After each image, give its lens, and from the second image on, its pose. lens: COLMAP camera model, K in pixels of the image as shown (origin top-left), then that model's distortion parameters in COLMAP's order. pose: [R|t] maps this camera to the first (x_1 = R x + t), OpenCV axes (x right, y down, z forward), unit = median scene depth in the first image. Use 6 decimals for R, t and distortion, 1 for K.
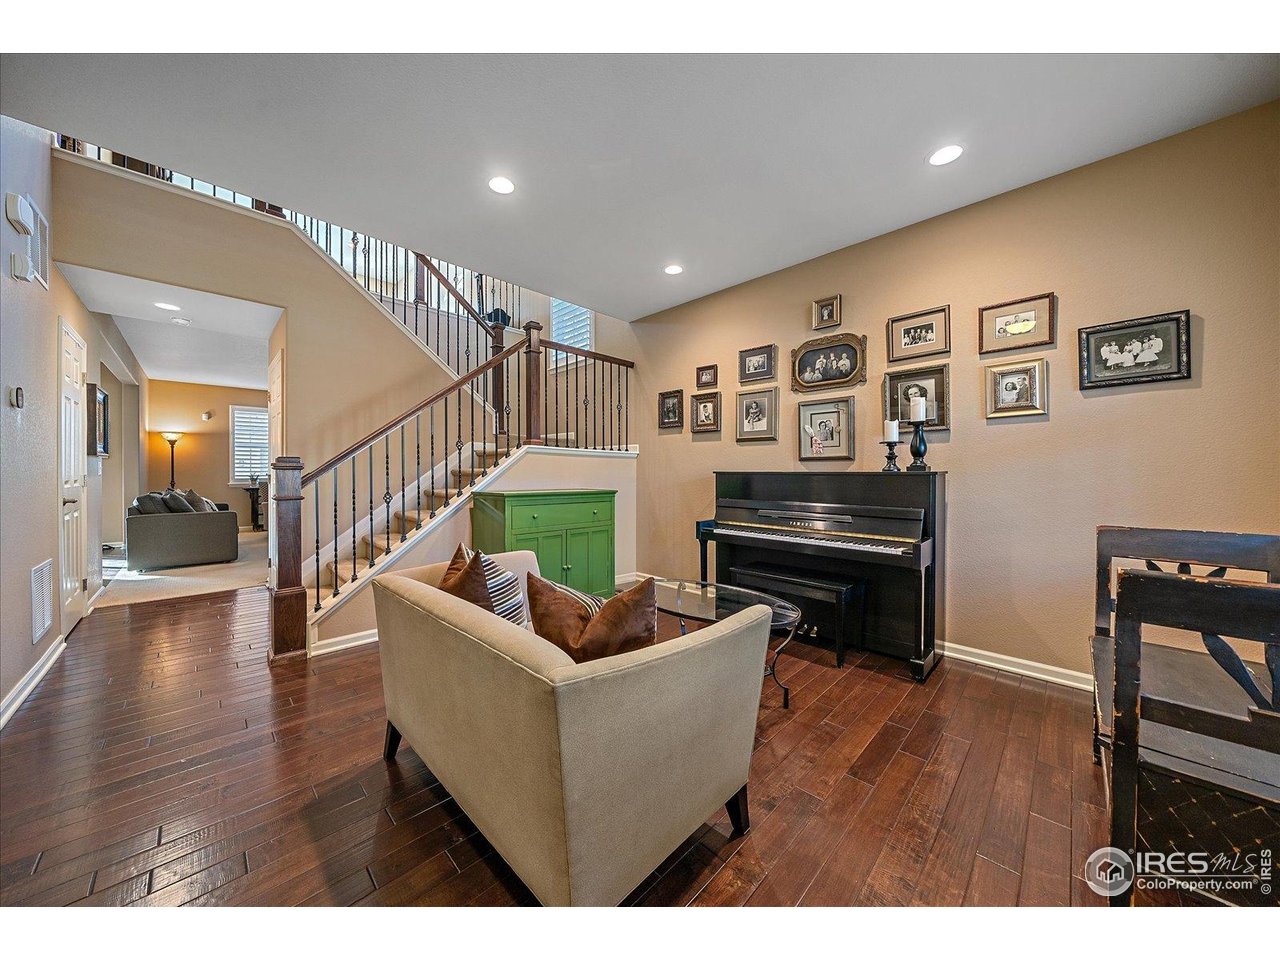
lens RADIAL K [[447.0, 0, 630.2], [0, 447.0, 471.2], [0, 0, 1]] dist [-0.000256, -0.000014]
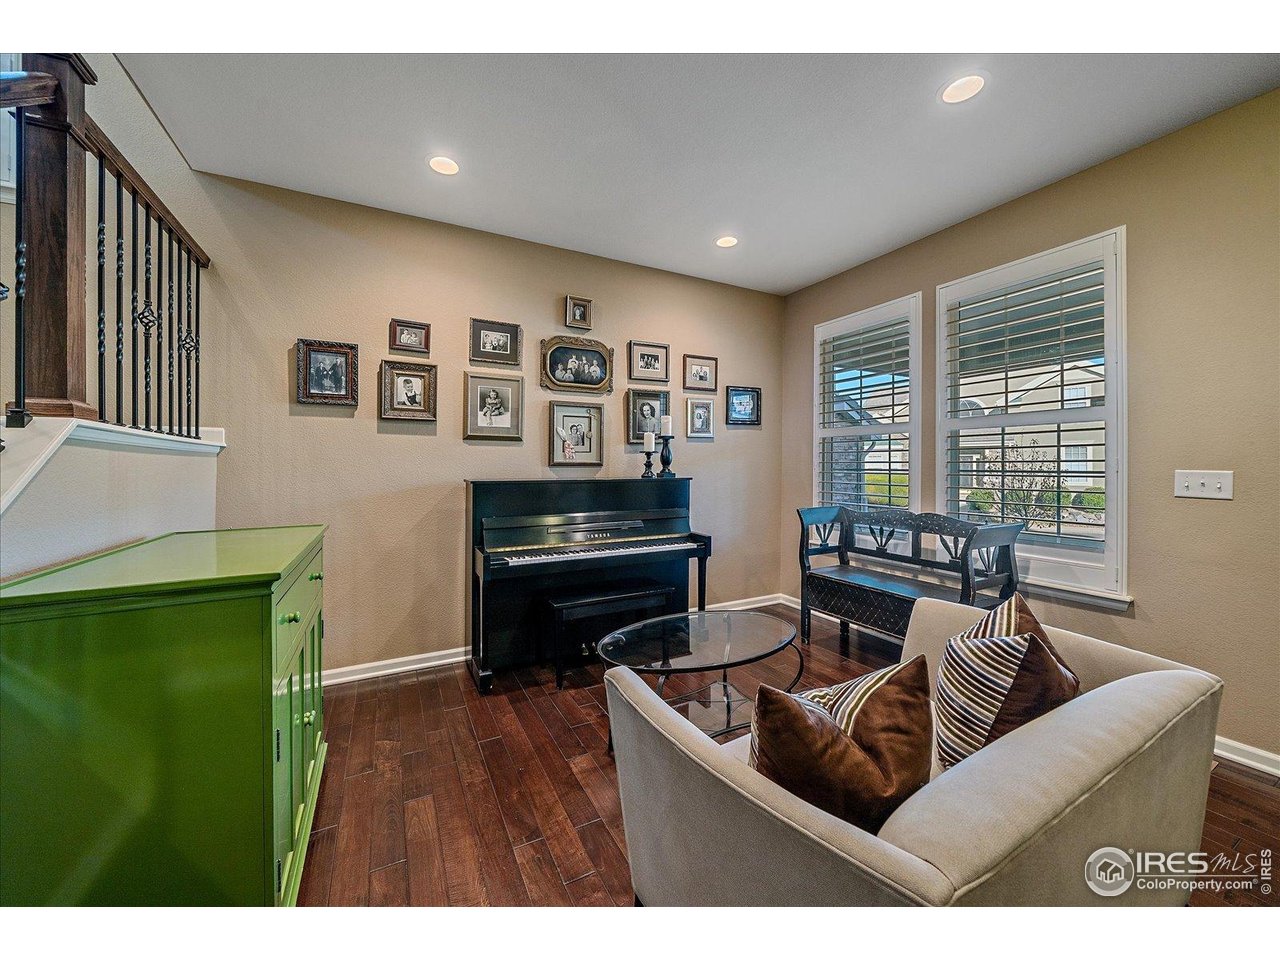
lens RADIAL K [[495.9, 0, 644.0], [0, 495.9, 451.9], [0, 0, 1]] dist [0.023955, 0.000000]
pose [[0.279457, 0.040761, 0.959293, -0.531312], [0.009668, 0.998928, -0.045262, -0.006486], [-0.960110, 0.021924, 0.278764, 0.569943]]
